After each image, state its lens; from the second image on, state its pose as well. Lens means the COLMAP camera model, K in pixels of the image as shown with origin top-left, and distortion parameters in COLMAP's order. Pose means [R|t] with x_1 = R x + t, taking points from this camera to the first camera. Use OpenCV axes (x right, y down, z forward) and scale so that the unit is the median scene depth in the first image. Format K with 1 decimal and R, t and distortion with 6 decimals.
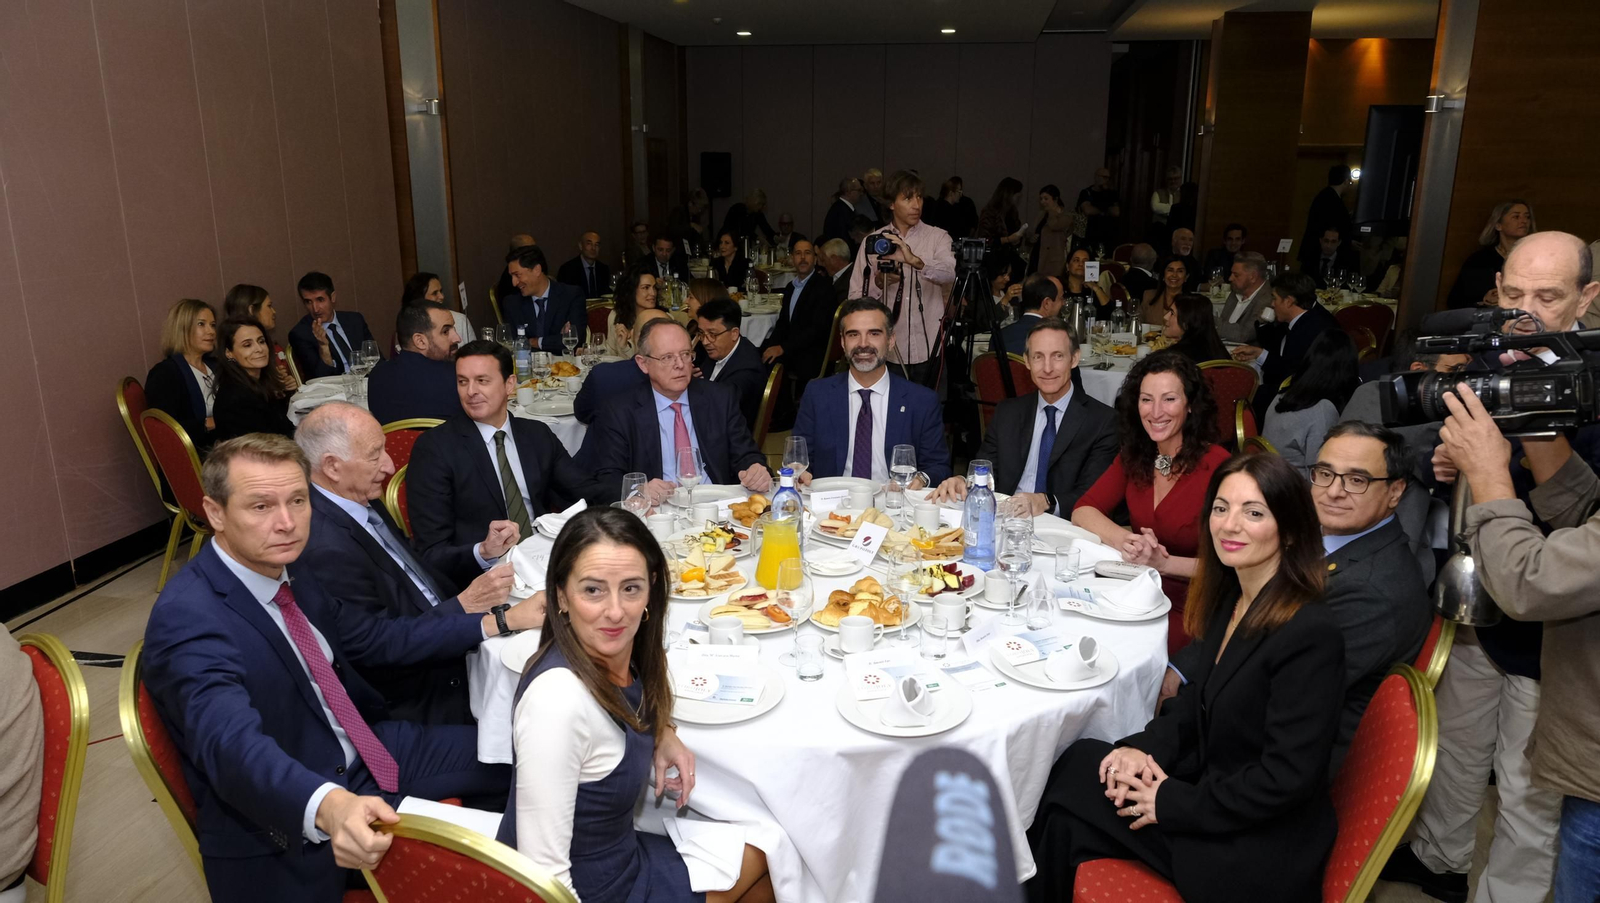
lens RADIAL K [[1067.5, 0, 796.9], [0, 1067.5, 453.5], [0, 0, 1]] dist [-0.019269, 0.006603]
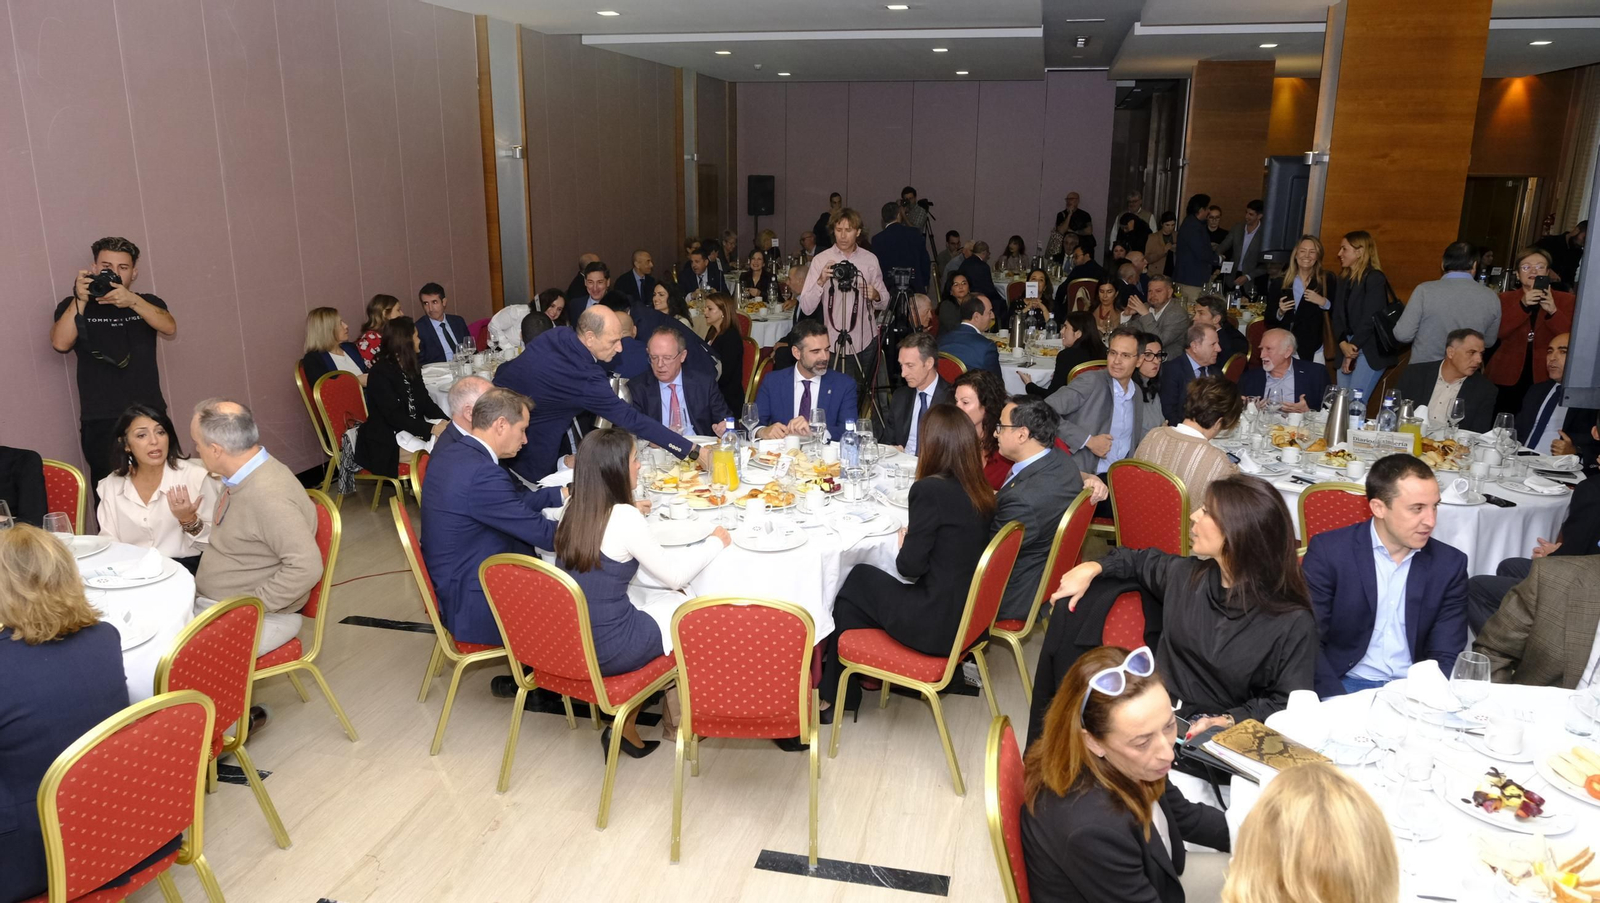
lens RADIAL K [[1067.5, 0, 801.9], [0, 1067.5, 450.1], [0, 0, 1]] dist [-0.019269, 0.006603]
pose [[0.998109, 0.020440, -0.057967, 0.091172], [-0.020782, 0.999770, -0.005293, 0.032750], [0.057845, 0.006488, 0.998304, -0.289289]]
